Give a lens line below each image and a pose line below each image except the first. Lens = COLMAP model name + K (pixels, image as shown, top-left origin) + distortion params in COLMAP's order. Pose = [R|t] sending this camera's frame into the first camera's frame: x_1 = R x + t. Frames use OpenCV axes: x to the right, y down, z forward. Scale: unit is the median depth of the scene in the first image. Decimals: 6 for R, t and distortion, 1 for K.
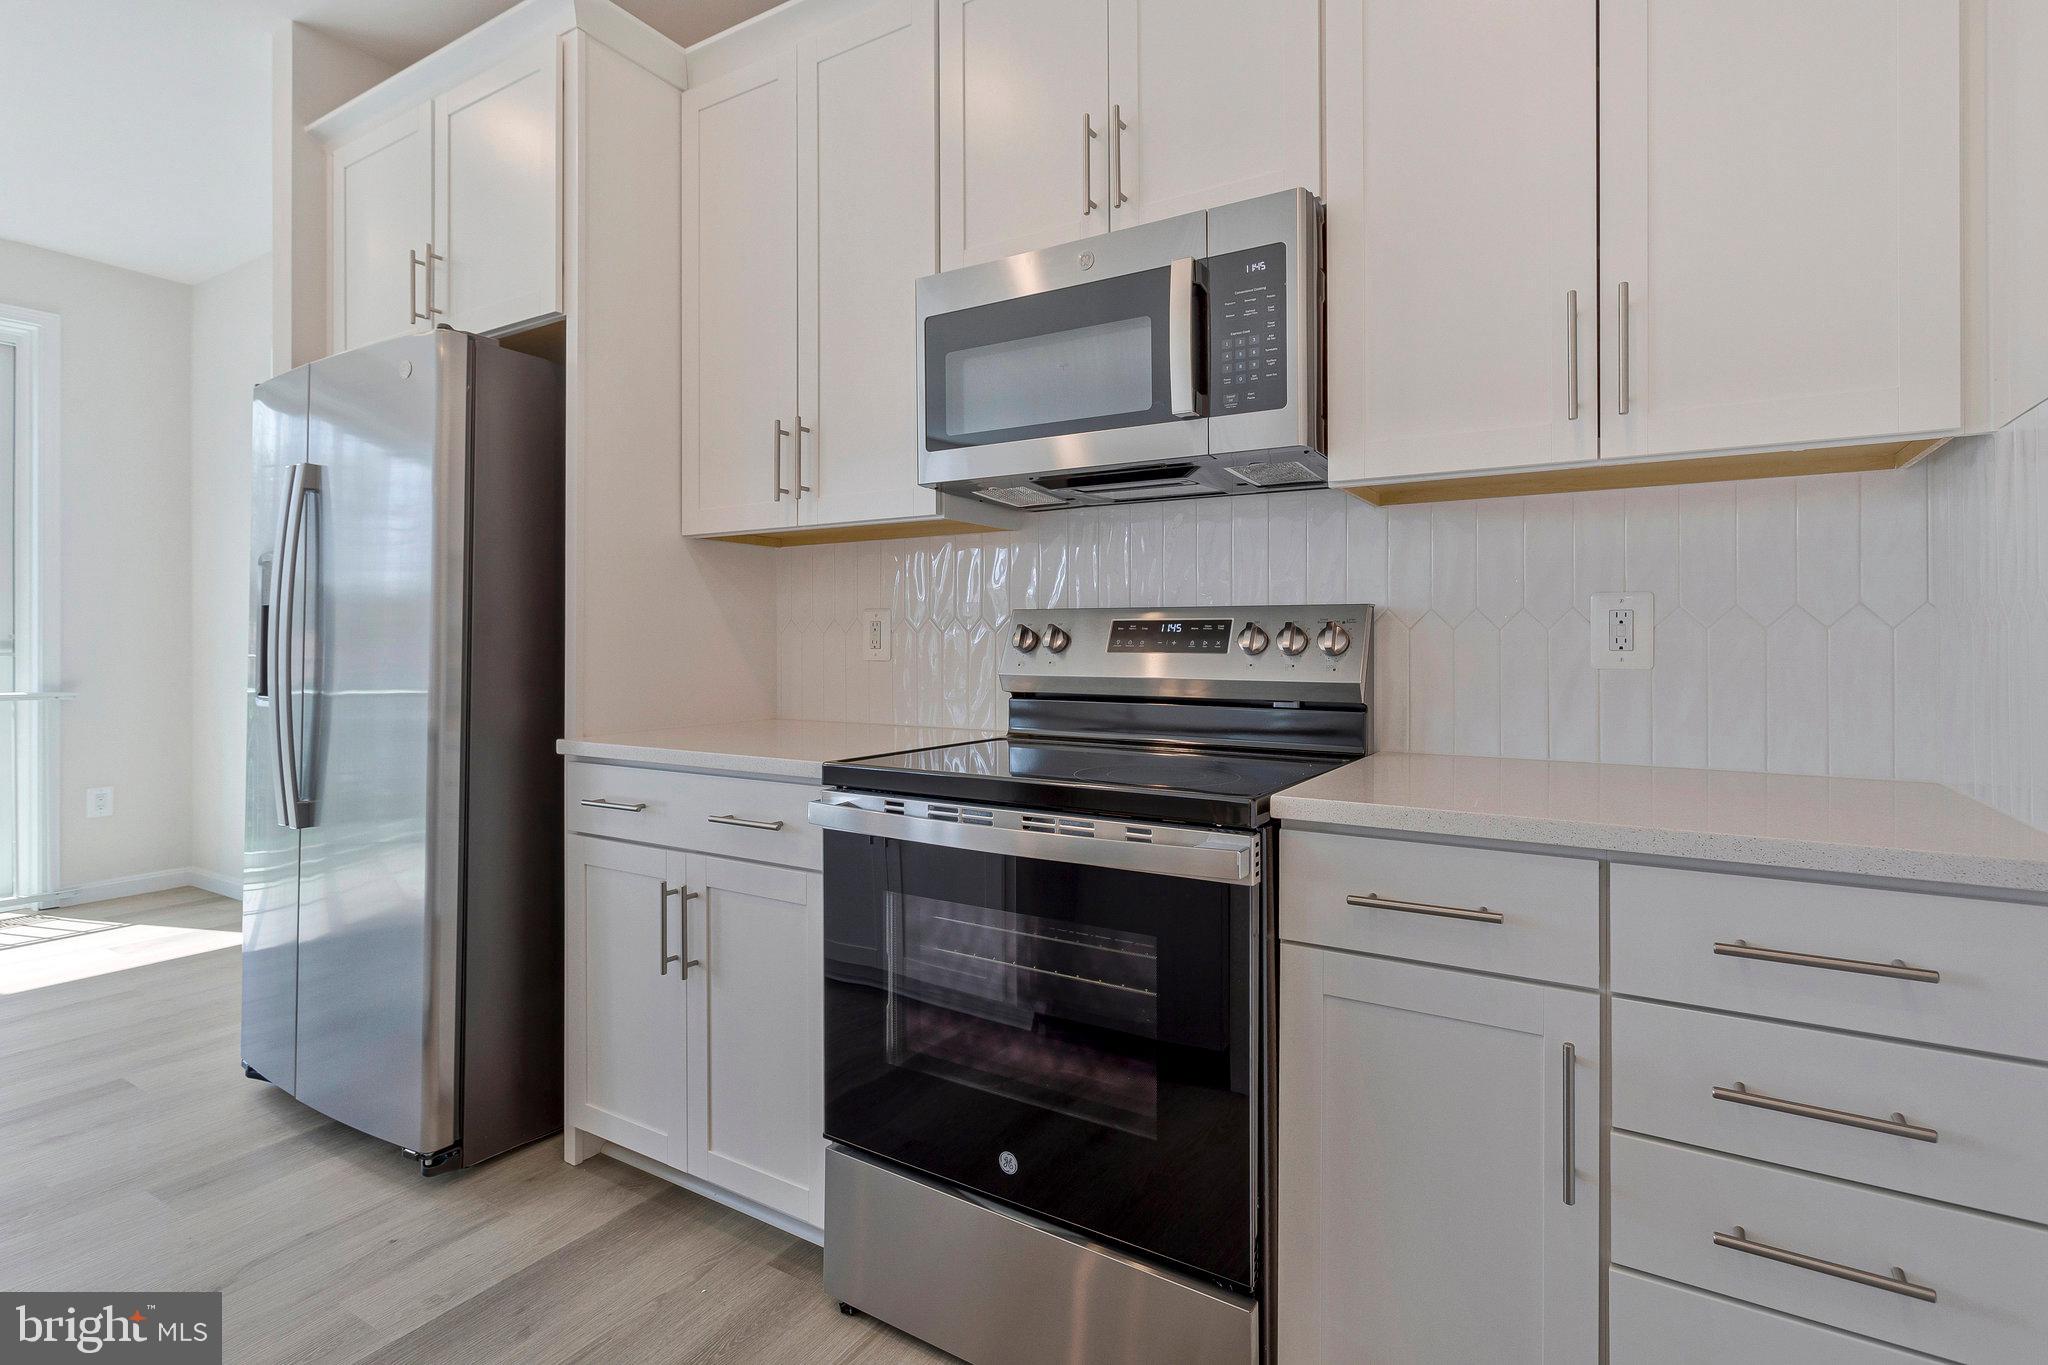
lens RADIAL K [[1007.5, 0, 1031.9], [0, 1007.5, 648.9], [0, 0, 1]] dist [-0.005332, -0.000292]
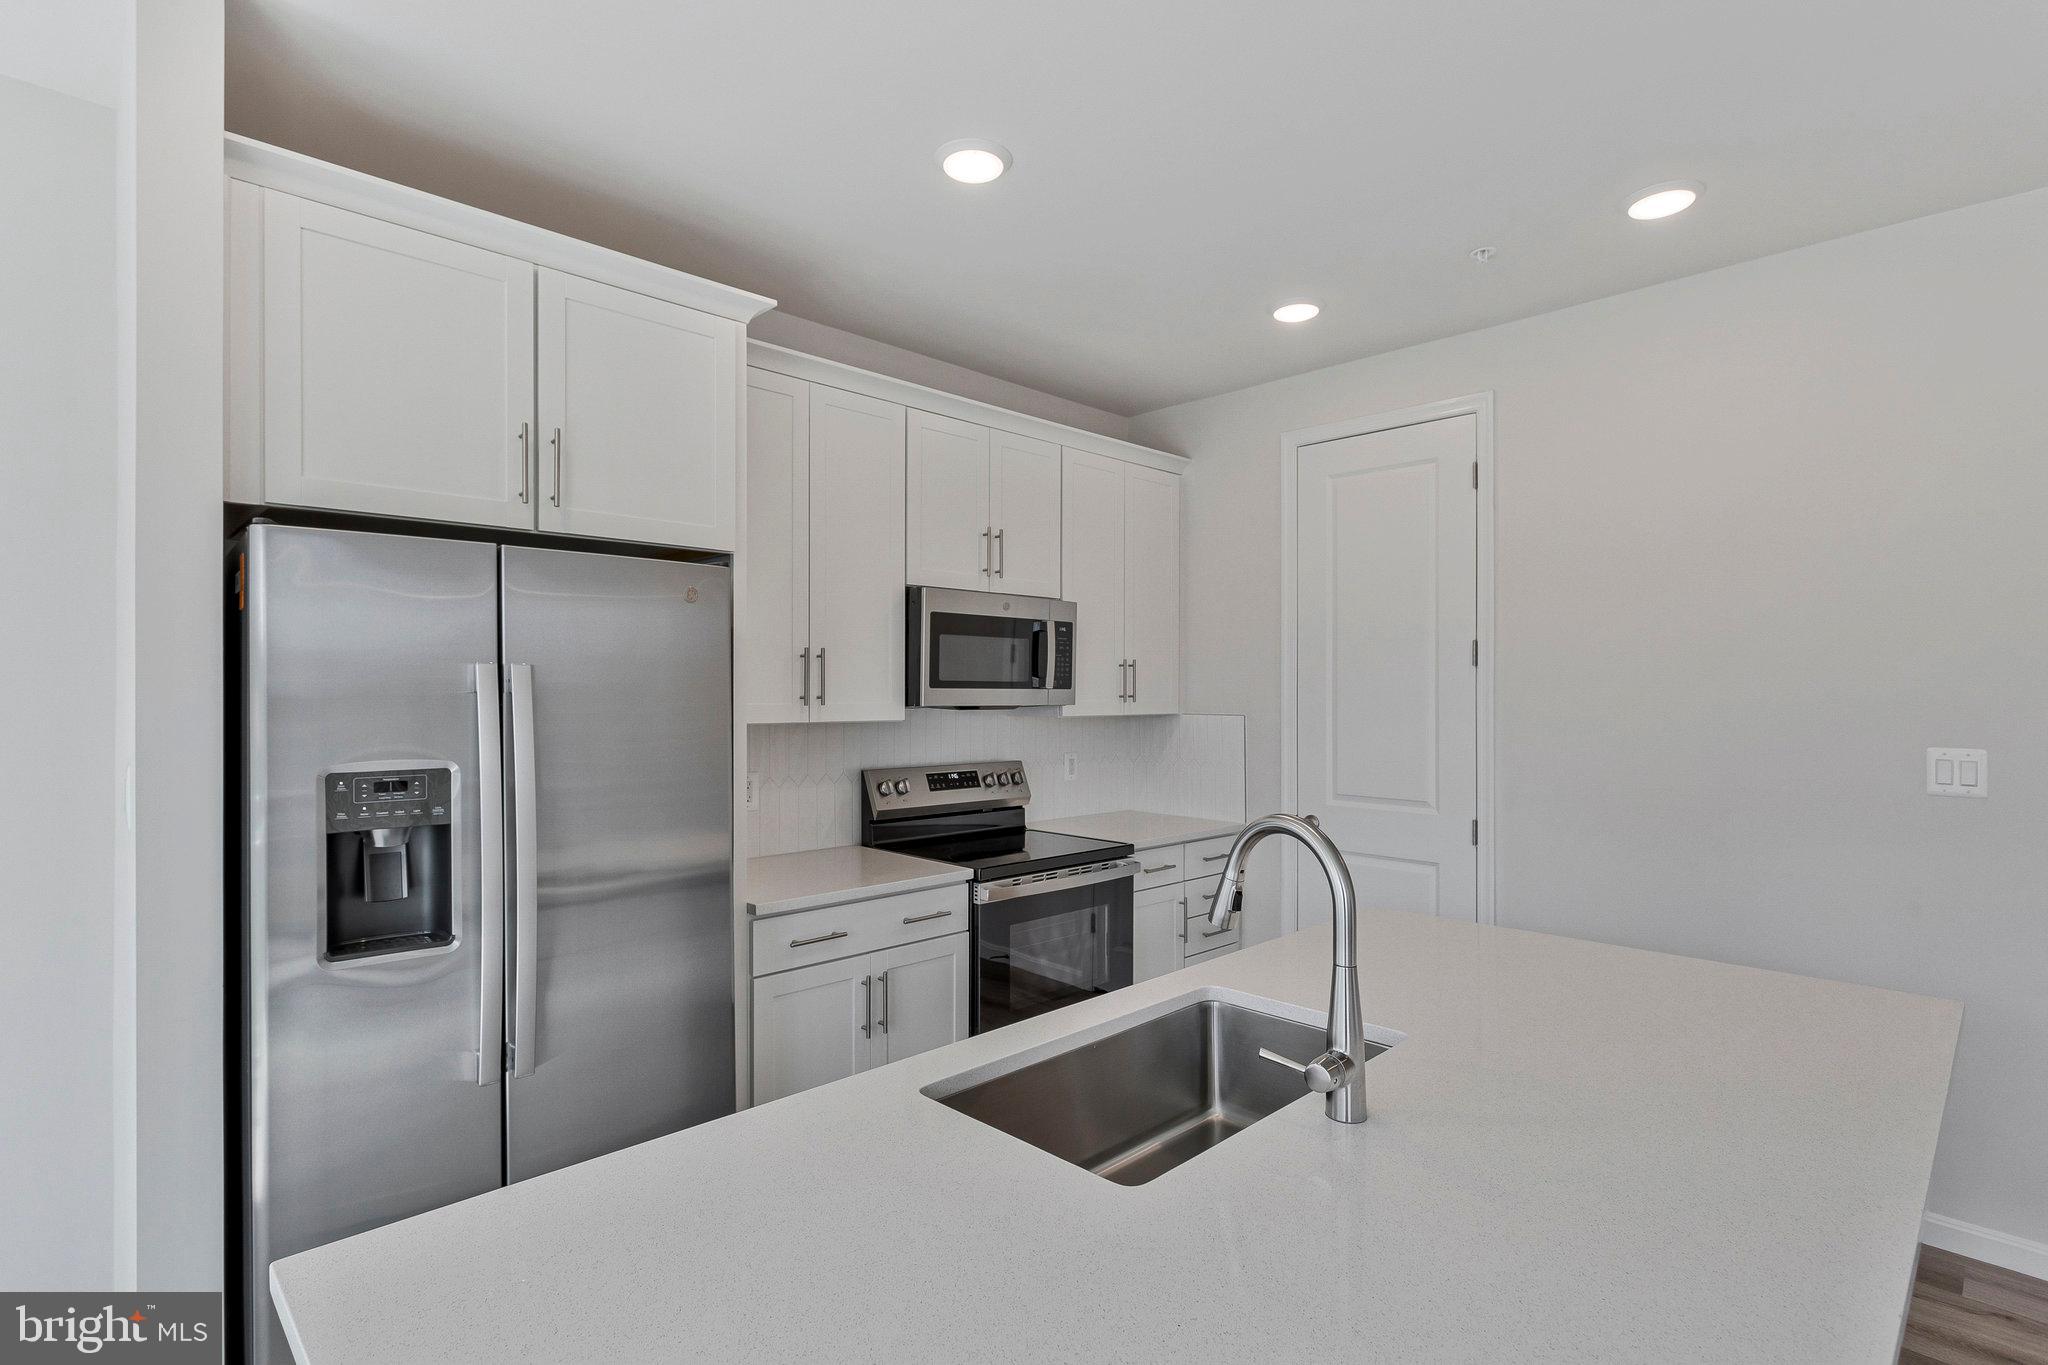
lens RADIAL K [[992.5, 0, 1014.8], [0, 992.5, 683.5], [0, 0, 1]] dist [-0.001847, -0.000200]
pose [[0.244078, 0.006218, 0.969736, -2.020950], [0.002639, 0.999971, -0.007076, -0.222673], [-0.969752, 0.004286, 0.244055, 0.501052]]
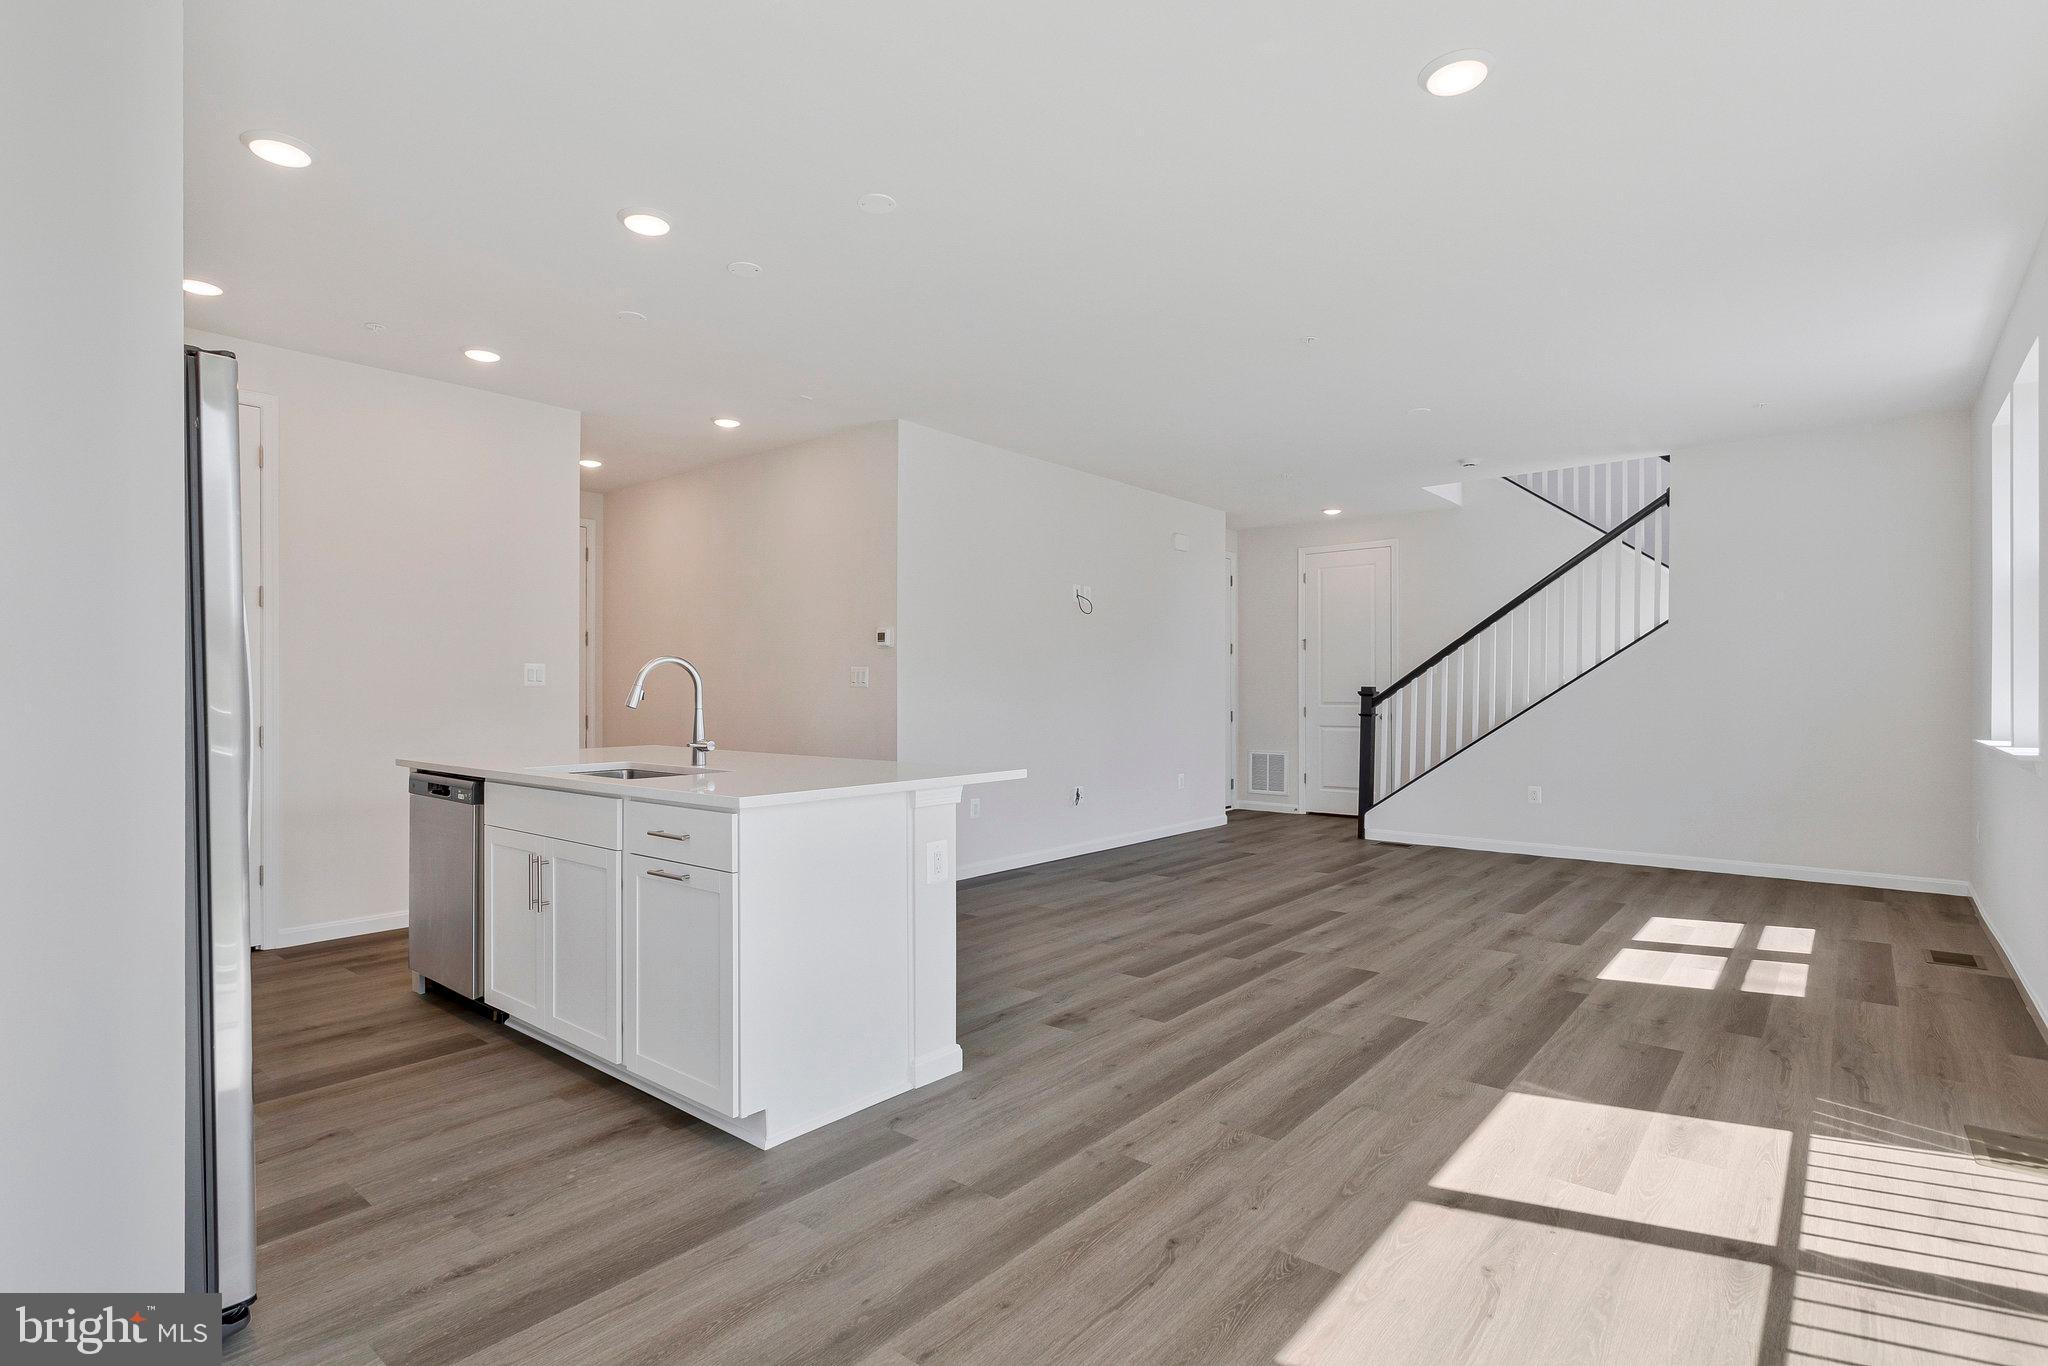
lens RADIAL K [[1007.8, 0, 1024.0], [0, 1007.8, 683.0], [0, 0, 1]] dist [0.002270, 0.000390]
pose [[-0.989493, -0.000367, 0.144581, -2.190943], [-0.001209, 0.999983, -0.005738, -0.045181], [-0.144577, -0.005852, -0.989476, 2.499411]]
